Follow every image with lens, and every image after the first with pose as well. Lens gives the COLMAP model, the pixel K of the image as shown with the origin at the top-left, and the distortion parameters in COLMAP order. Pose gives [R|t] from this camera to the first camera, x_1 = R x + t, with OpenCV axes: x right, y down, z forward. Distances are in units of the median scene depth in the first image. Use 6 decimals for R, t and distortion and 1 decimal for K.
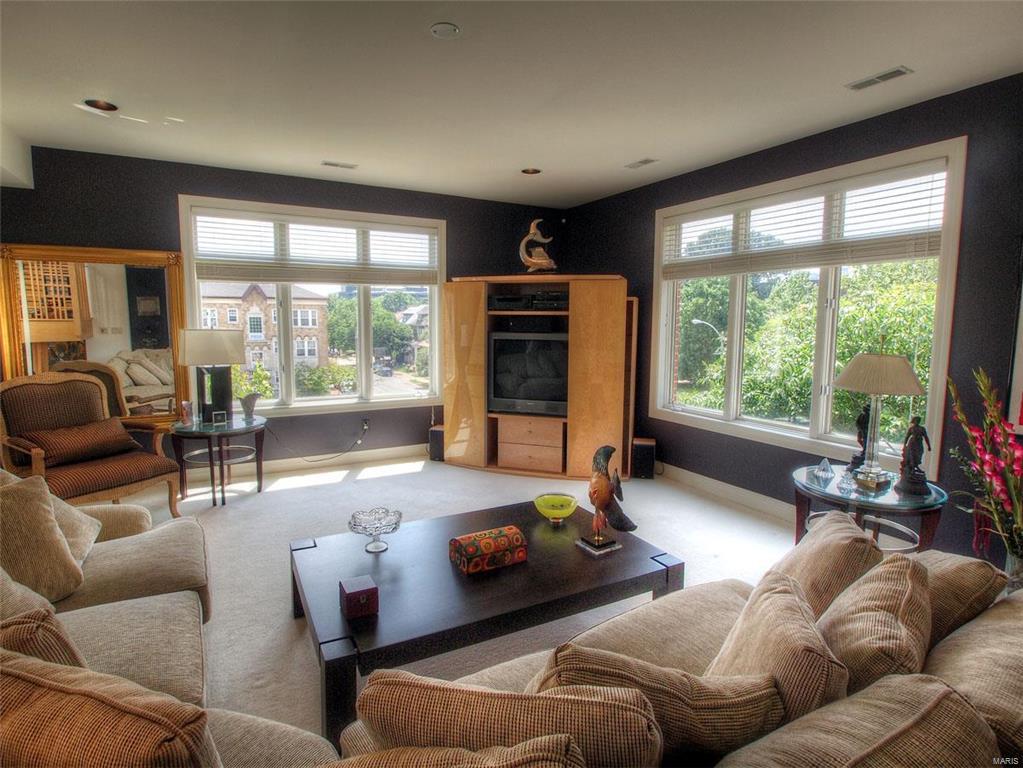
lens RADIAL K [[540.6, 0, 513.7], [0, 540.6, 375.0], [0, 0, 1]] dist [-0.013943, -0.001028]
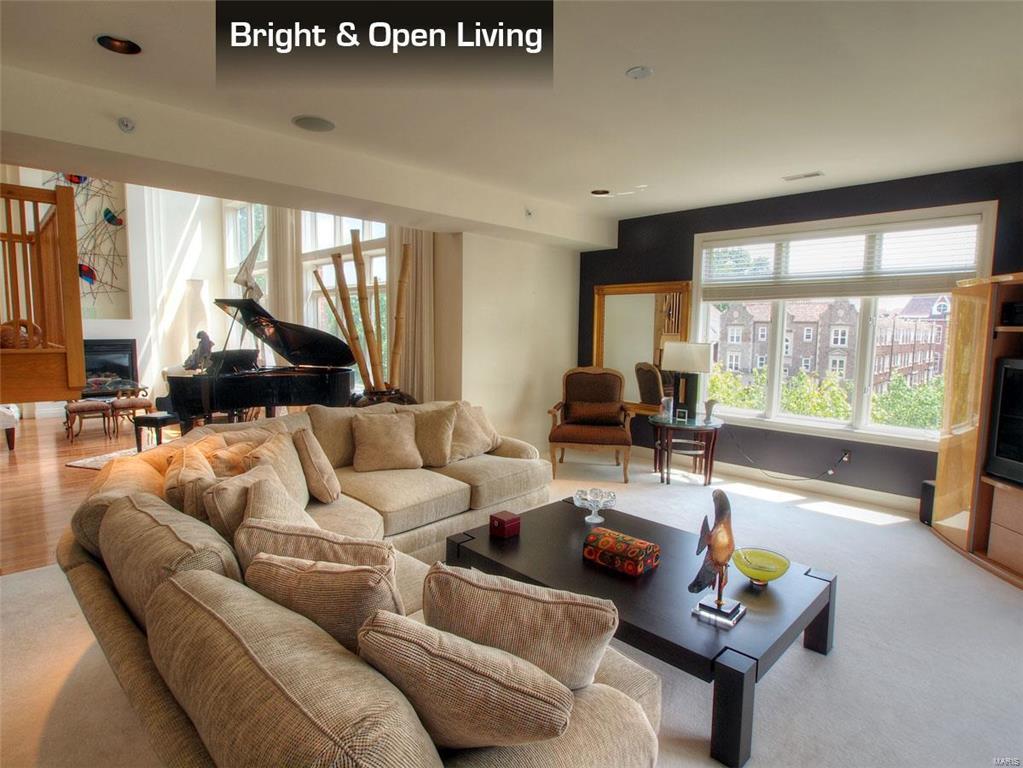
lens RADIAL K [[540.6, 0, 514.2], [0, 540.6, 378.0], [0, 0, 1]] dist [-0.013943, -0.001028]
pose [[0.285797, 0.084818, -0.954529, 0.429841], [-0.113854, 0.992026, 0.054061, -0.021412], [0.951503, 0.093227, 0.293175, 0.232781]]
